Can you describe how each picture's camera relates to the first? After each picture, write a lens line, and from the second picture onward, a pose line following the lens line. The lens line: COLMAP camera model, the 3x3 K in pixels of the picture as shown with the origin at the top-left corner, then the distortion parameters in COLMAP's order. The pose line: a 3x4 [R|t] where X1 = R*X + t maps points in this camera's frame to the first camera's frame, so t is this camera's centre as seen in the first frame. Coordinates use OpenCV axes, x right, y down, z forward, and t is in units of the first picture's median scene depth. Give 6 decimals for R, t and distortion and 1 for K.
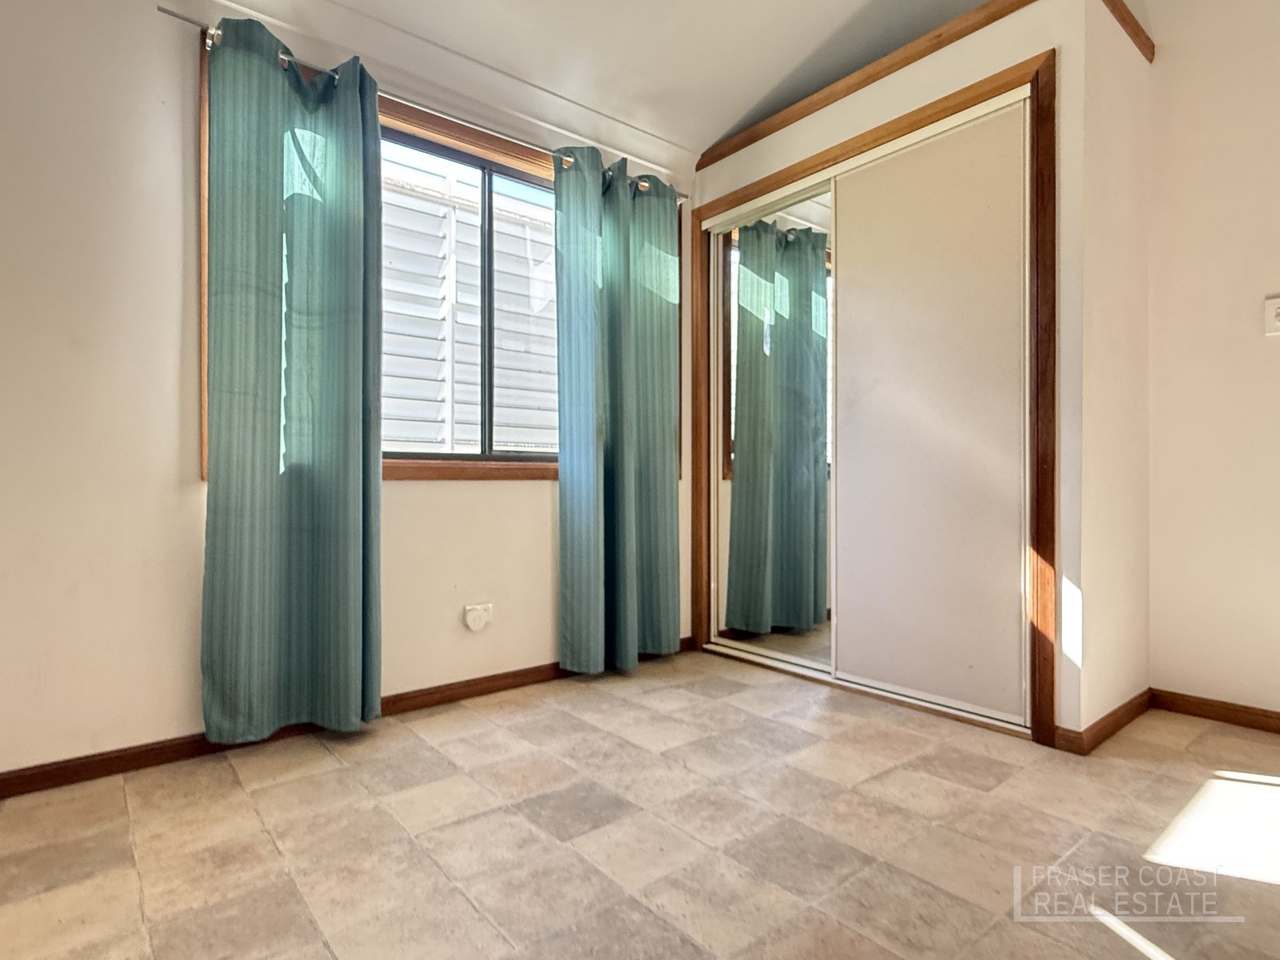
lens RADIAL K [[683.4, 0, 637.2], [0, 683.4, 481.9], [0, 0, 1]] dist [-0.000482, 0.003018]
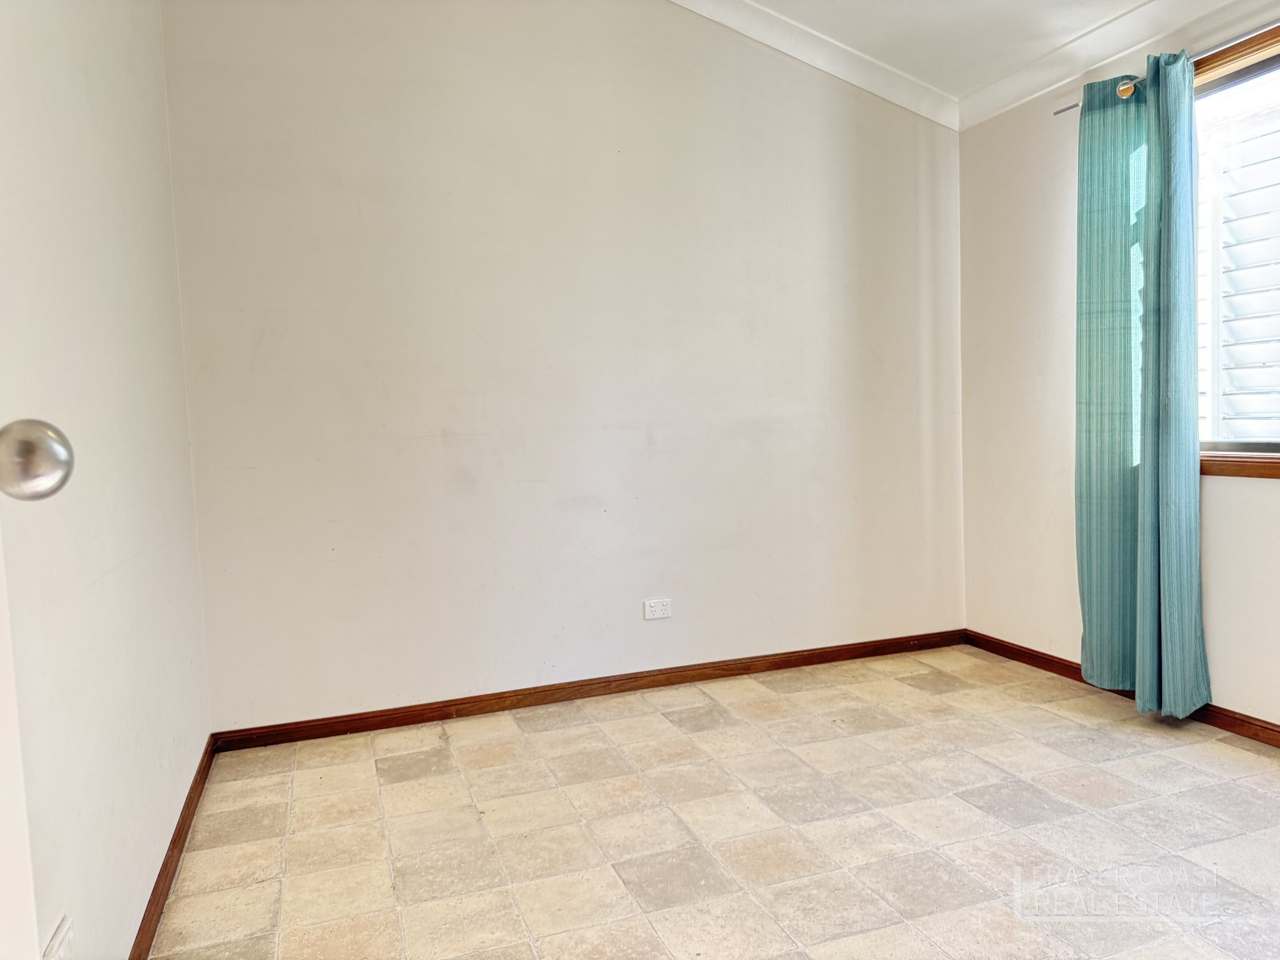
lens RADIAL K [[909.8, 0, 646.6], [0, 909.8, 471.3], [0, 0, 1]] dist [0.013160, -0.018775]
pose [[-0.343026, 0.065005, -0.937074, 1.492985], [0.039091, 0.997726, 0.054903, -0.152198], [0.938512, -0.017798, -0.344787, 1.005280]]
